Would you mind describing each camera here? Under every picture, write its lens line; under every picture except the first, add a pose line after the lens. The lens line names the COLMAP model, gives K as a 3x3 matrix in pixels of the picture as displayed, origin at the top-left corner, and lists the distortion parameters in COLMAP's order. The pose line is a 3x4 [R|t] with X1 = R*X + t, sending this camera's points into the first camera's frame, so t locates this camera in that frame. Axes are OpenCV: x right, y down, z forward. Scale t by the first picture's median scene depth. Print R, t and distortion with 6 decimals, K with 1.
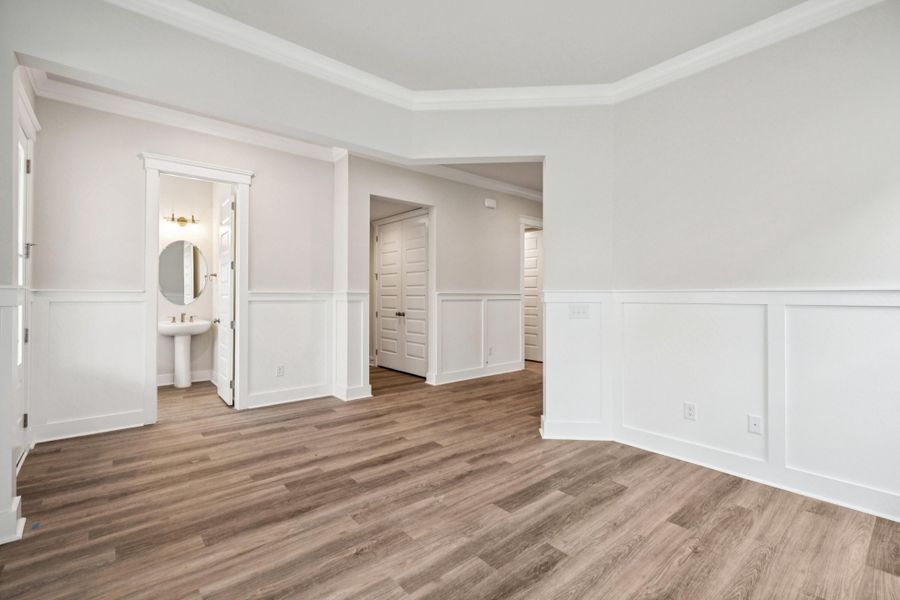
lens RADIAL K [[403.5, 0, 447.3], [0, 403.5, 293.0], [0, 0, 1]] dist [-0.005473, 0.000563]
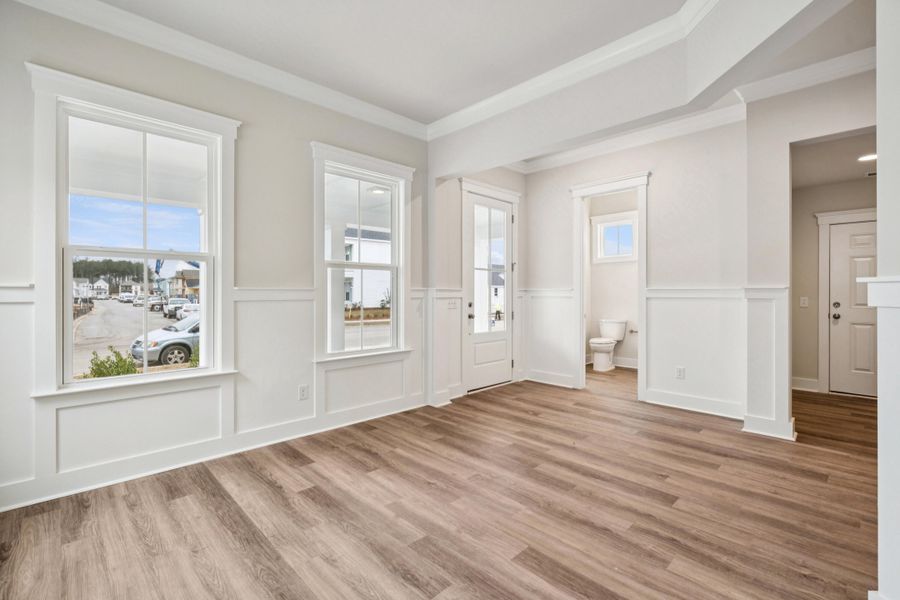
lens RADIAL K [[403.5, 0, 452.3], [0, 403.5, 291.3], [0, 0, 1]] dist [-0.005473, 0.000563]
pose [[0.078938, -0.004941, -0.996867, 0.754064], [0.009814, 0.999943, -0.004179, 0.005717], [0.996831, -0.009453, 0.078982, 0.646348]]
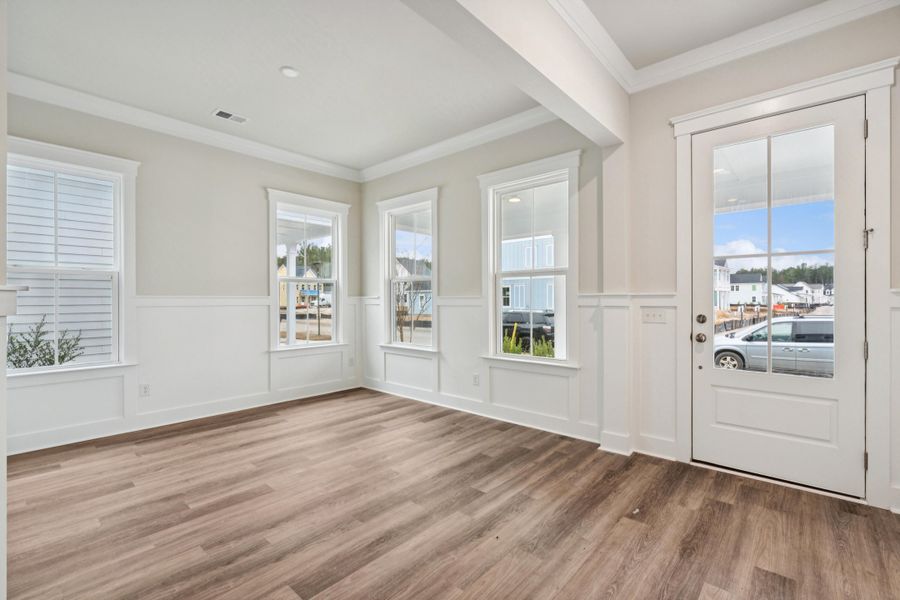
lens RADIAL K [[403.5, 0, 451.8], [0, 403.5, 296.7], [0, 0, 1]] dist [-0.005473, 0.000563]
pose [[-0.988399, 0.000588, -0.151876, -0.160194], [0.003285, 0.999841, -0.017508, 0.015170], [0.151842, -0.017804, -0.988244, 1.776254]]
